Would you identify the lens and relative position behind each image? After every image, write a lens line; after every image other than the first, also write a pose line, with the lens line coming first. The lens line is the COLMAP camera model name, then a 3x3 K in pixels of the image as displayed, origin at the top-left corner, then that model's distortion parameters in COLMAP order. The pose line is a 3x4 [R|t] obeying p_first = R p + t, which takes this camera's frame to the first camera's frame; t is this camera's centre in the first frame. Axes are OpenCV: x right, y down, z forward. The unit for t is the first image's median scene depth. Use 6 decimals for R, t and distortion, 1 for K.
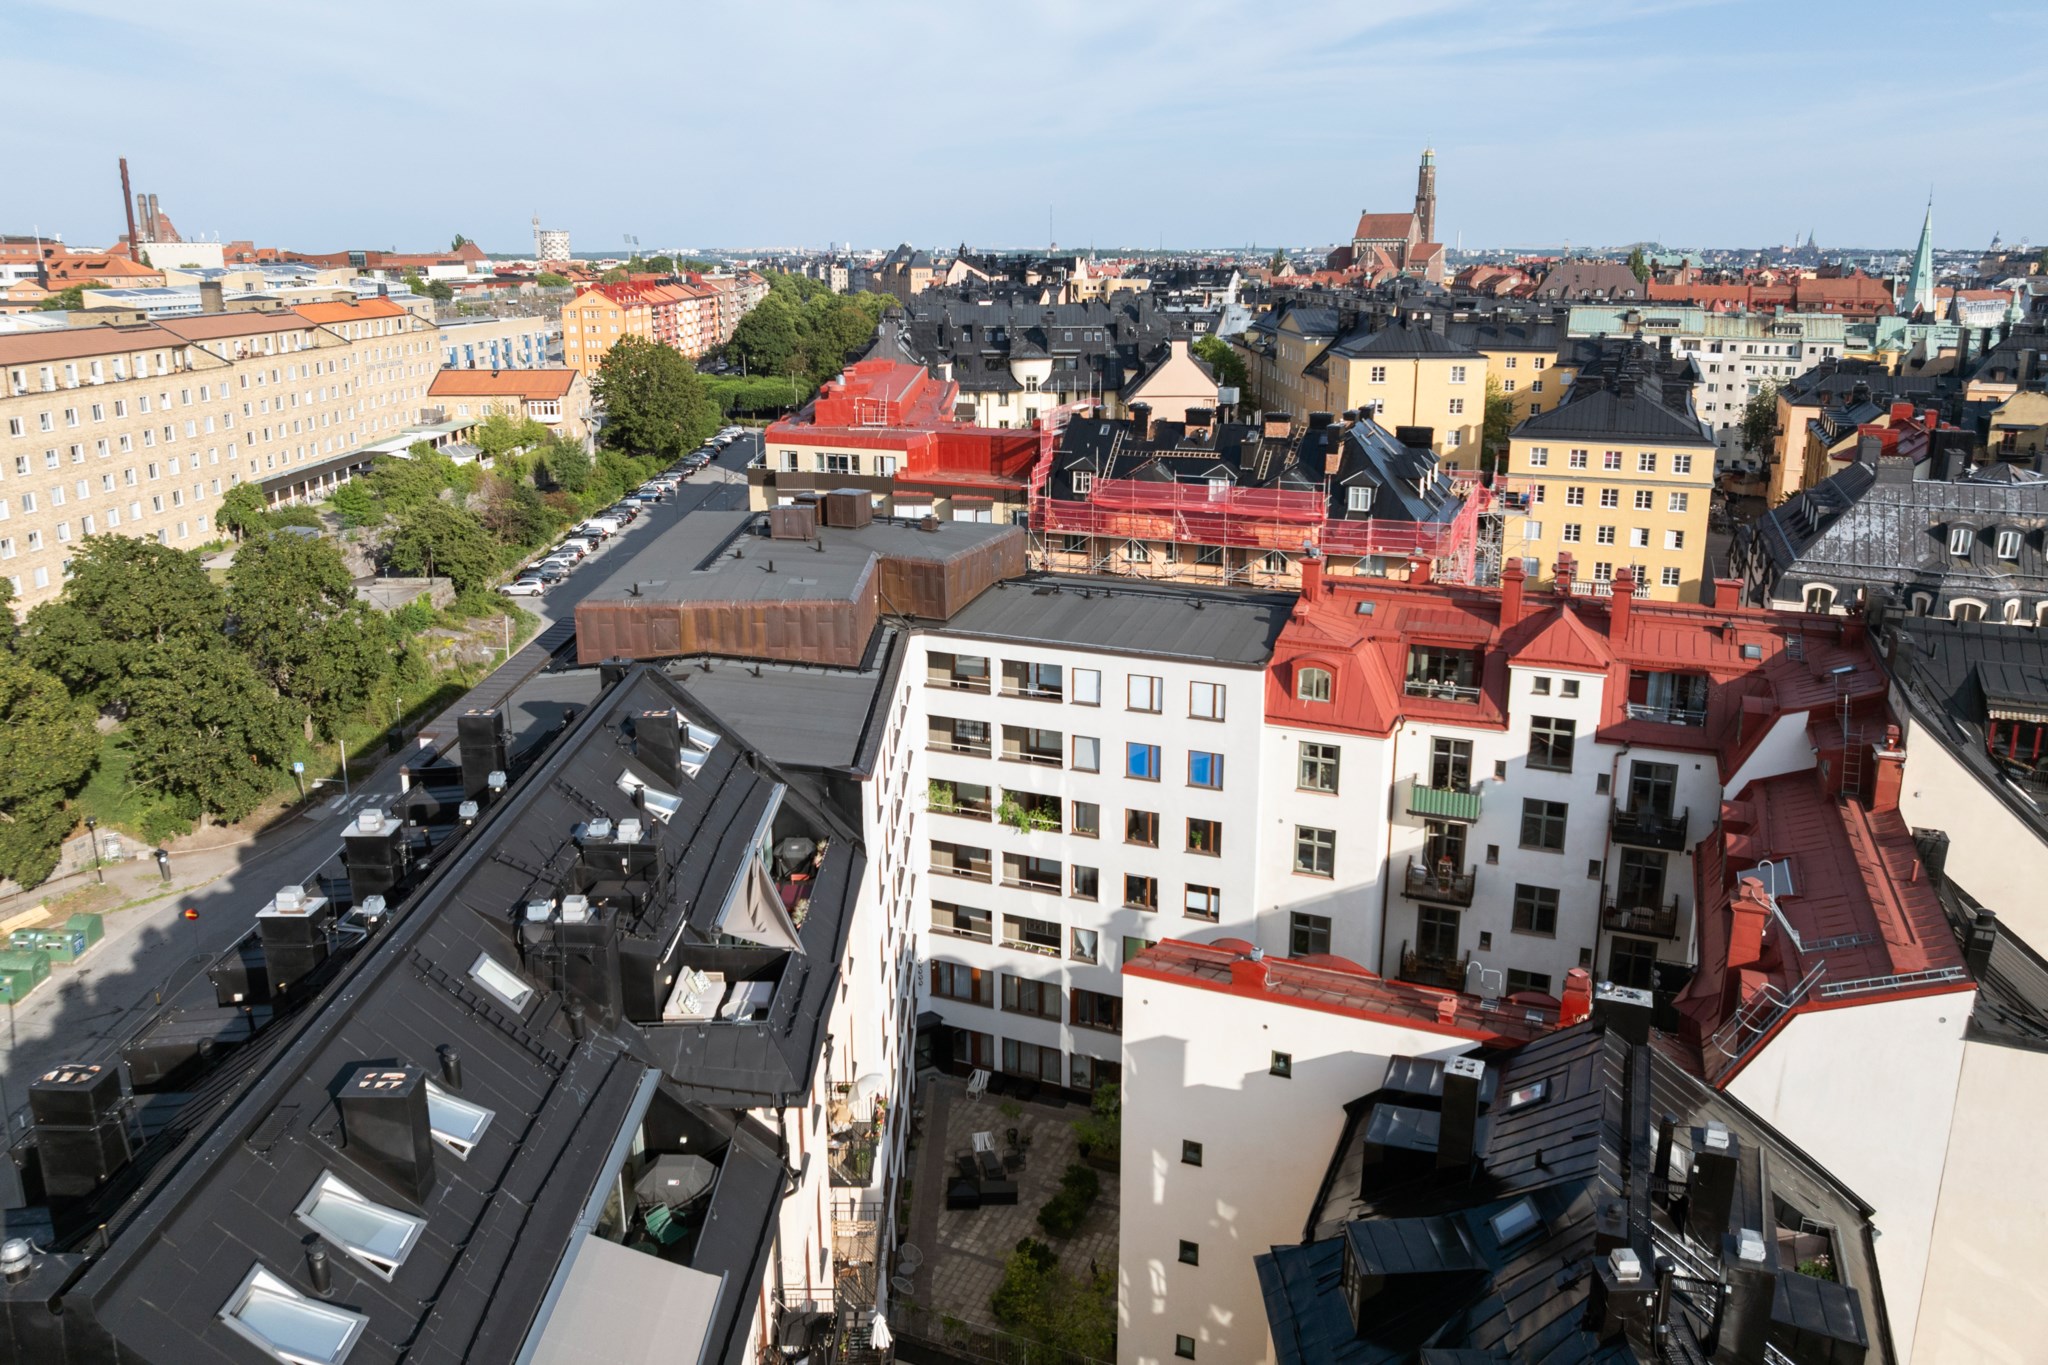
lens RADIAL K [[1433.5, 0, 1040.6], [0, 1433.5, 599.4], [0, 0, 1]] dist [-0.022478, -0.030738]
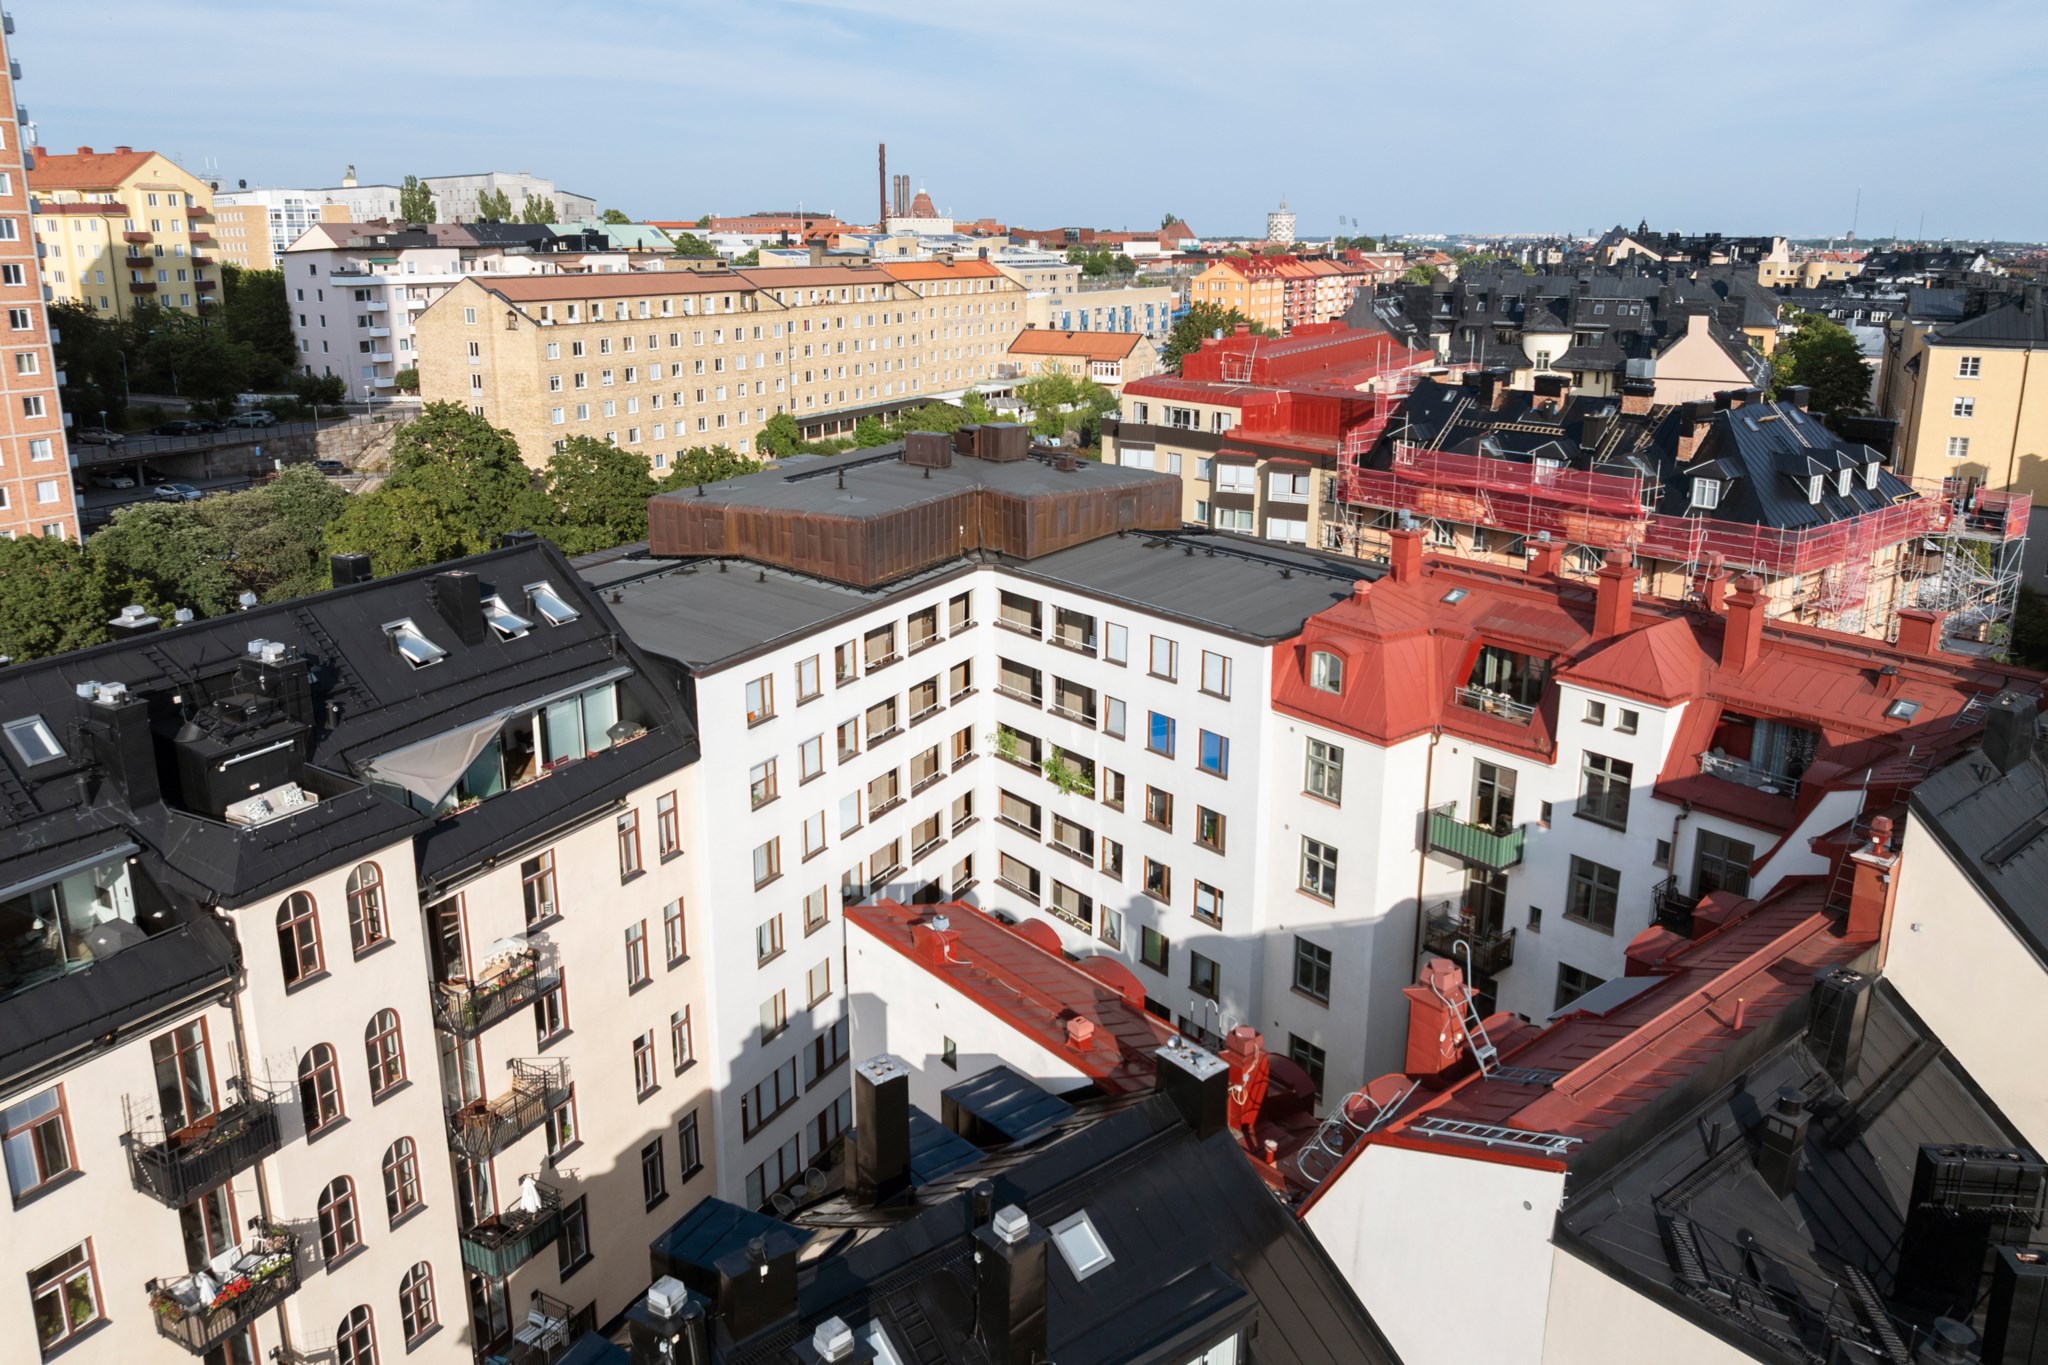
lens RADIAL K [[1456.6, 0, 1037.3], [0, 1456.6, 599.9], [0, 0, 1]] dist [-0.019897, -0.027424]
pose [[0.876552, 0.117933, -0.466635, 0.277941], [-0.115436, 0.992731, 0.034053, 0.005117], [0.467259, 0.024018, 0.883794, 0.104180]]
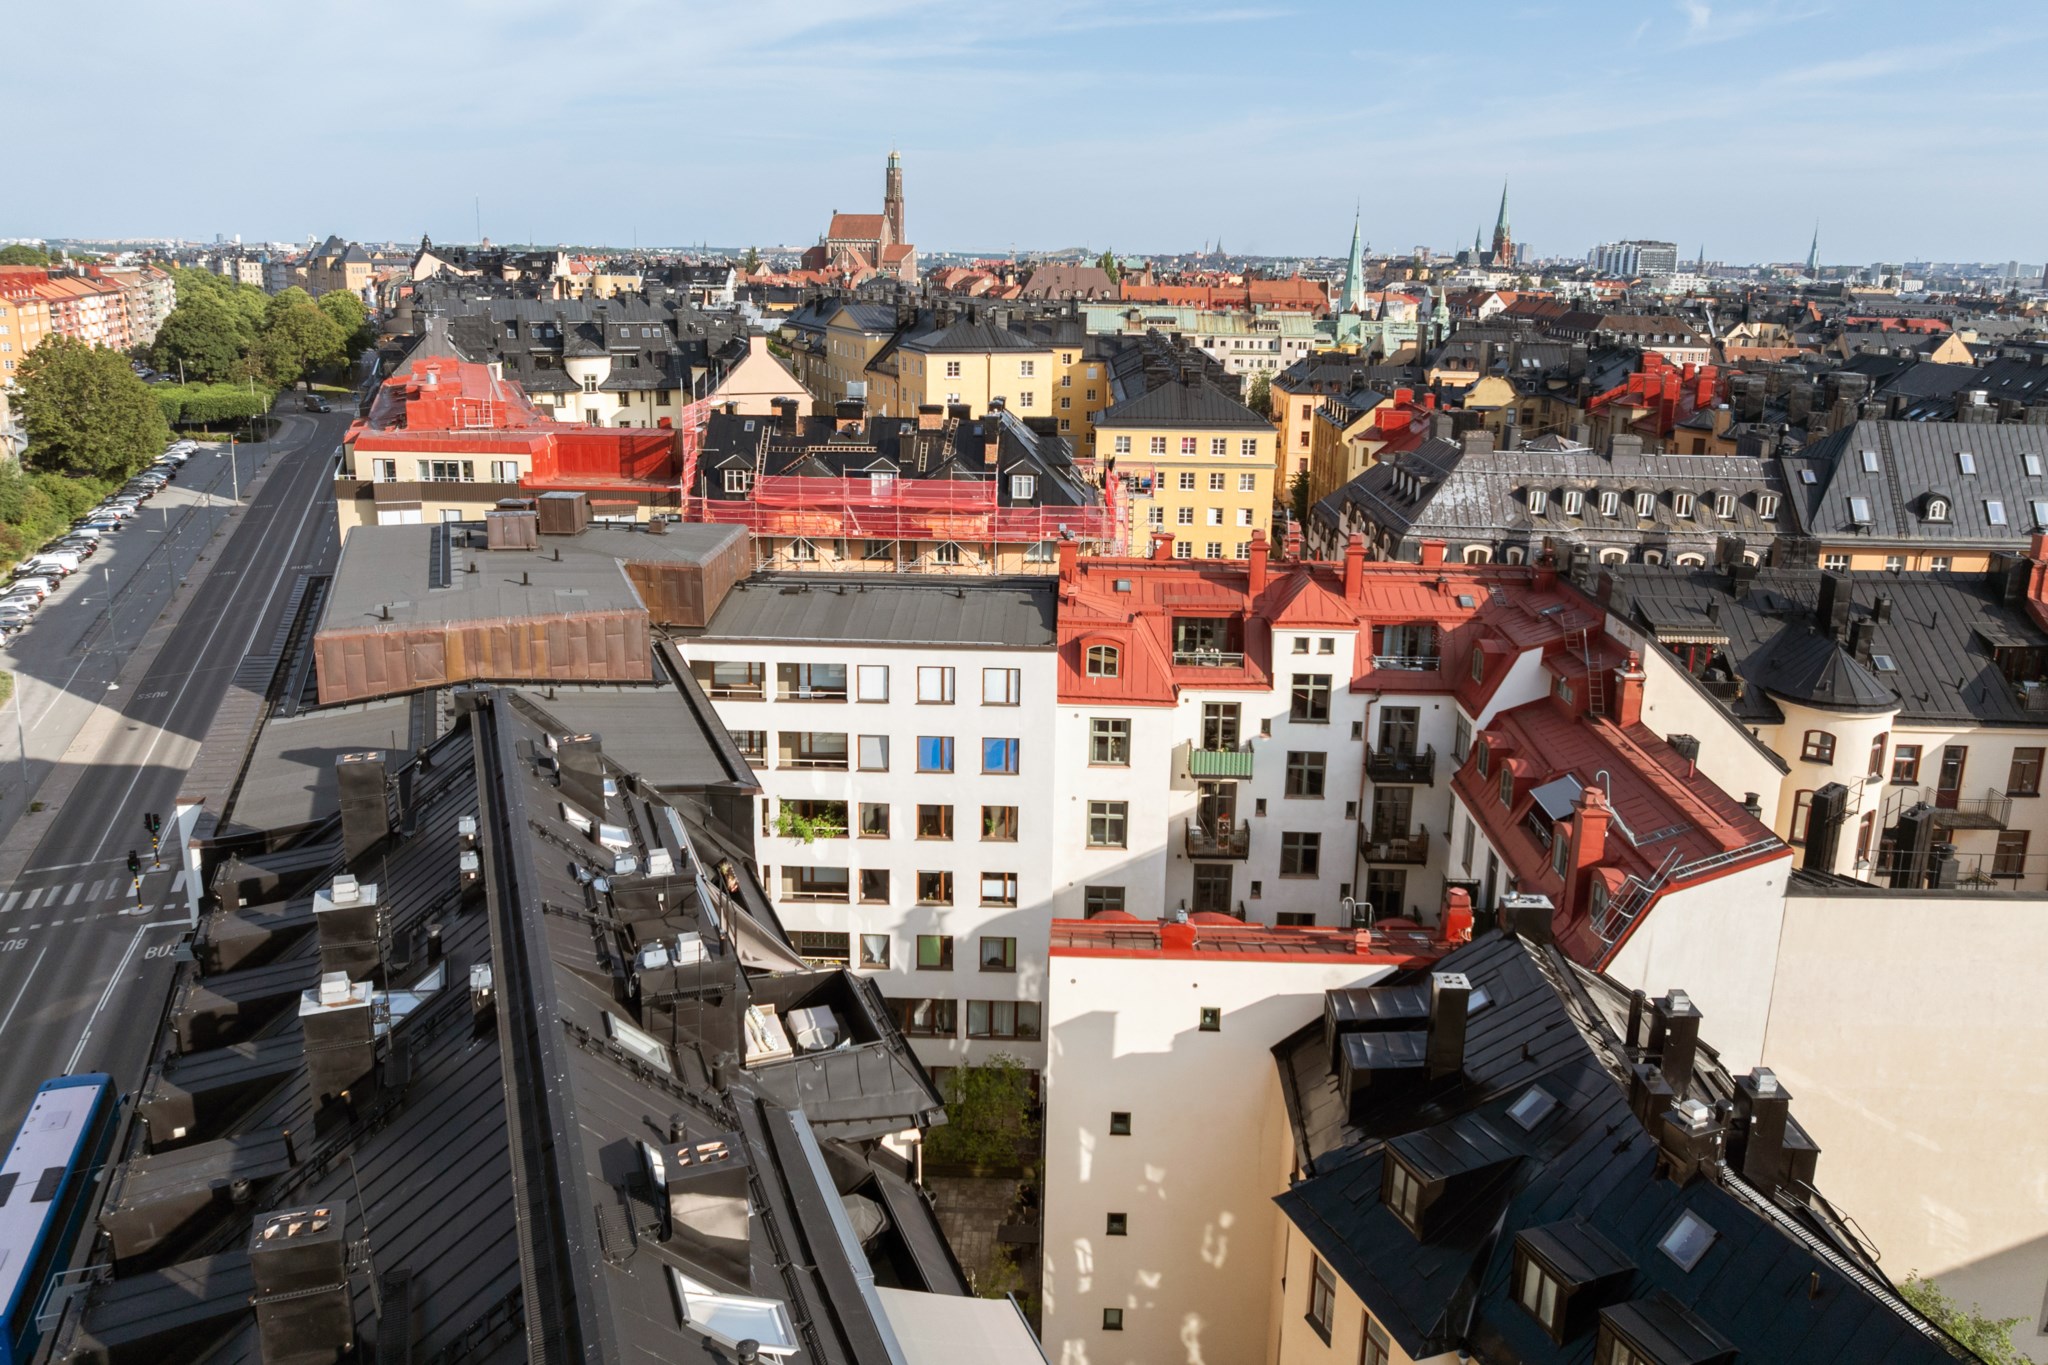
lens RADIAL K [[1456.6, 0, 1037.3], [0, 1456.6, 599.9], [0, 0, 1]] dist [-0.019897, -0.027424]
pose [[0.933053, -0.063863, 0.354024, -0.139558], [0.065147, 0.997841, 0.008304, 0.002411], [-0.353790, 0.015316, 0.935199, 0.025141]]
